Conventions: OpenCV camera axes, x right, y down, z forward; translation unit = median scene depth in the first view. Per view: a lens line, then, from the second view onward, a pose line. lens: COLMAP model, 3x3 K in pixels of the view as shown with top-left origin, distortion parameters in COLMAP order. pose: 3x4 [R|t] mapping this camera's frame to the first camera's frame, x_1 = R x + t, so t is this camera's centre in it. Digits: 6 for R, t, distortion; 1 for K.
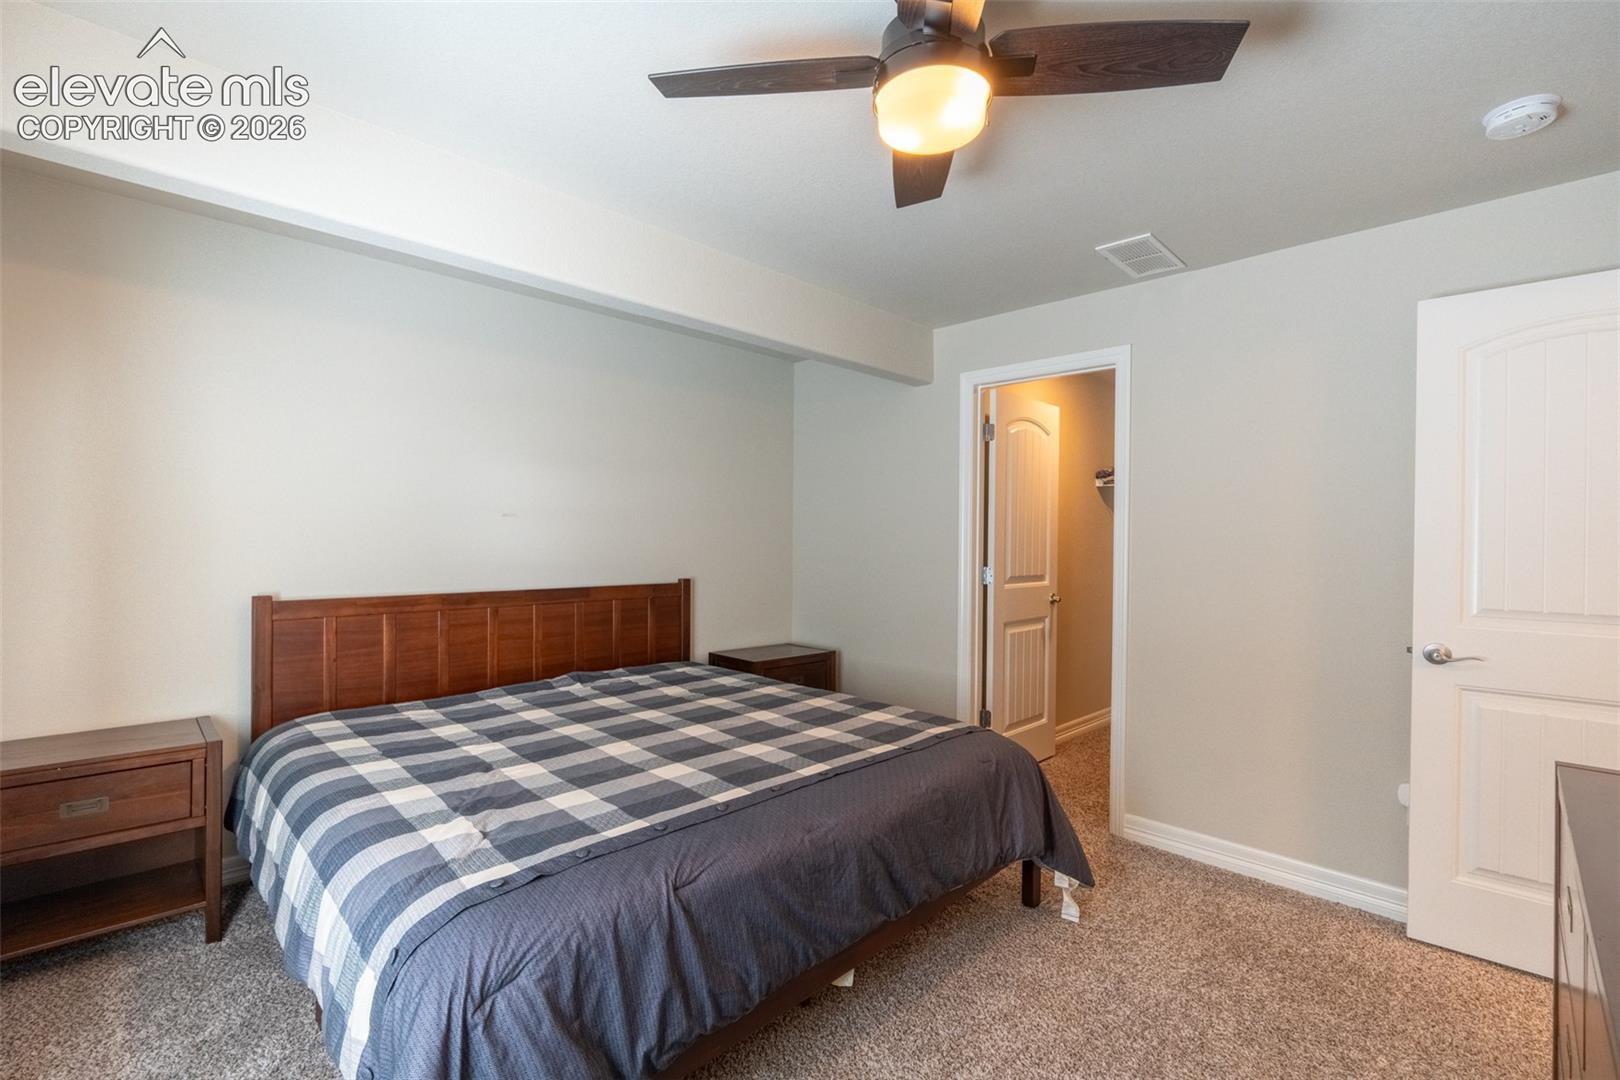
lens RADIAL K [[718.7, 0, 805.4], [0, 718.7, 538.3], [0, 0, 1]] dist [-0.003436, 0.000152]
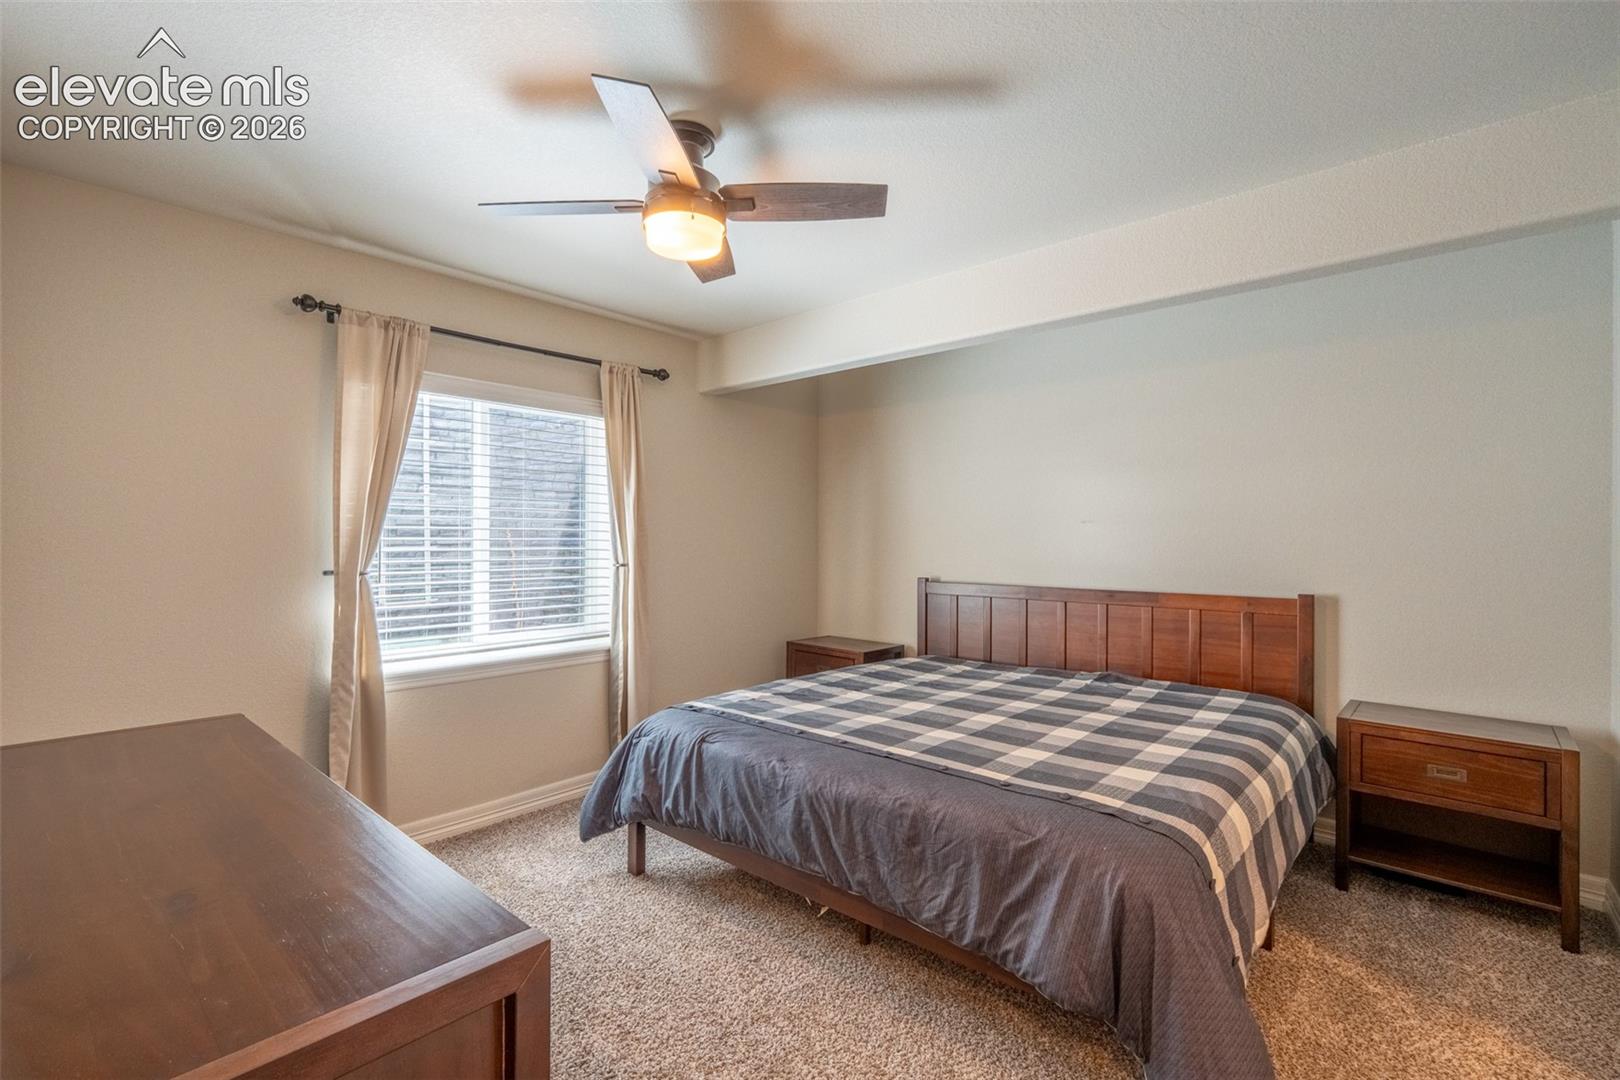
lens RADIAL K [[718.7, 0, 805.2], [0, 718.7, 539.3], [0, 0, 1]] dist [-0.003436, 0.000152]
pose [[0.064052, -0.009539, -0.997901, 0.992538], [-0.005734, 0.999934, -0.009927, 0.012849], [0.997930, 0.006357, 0.063993, 0.719993]]
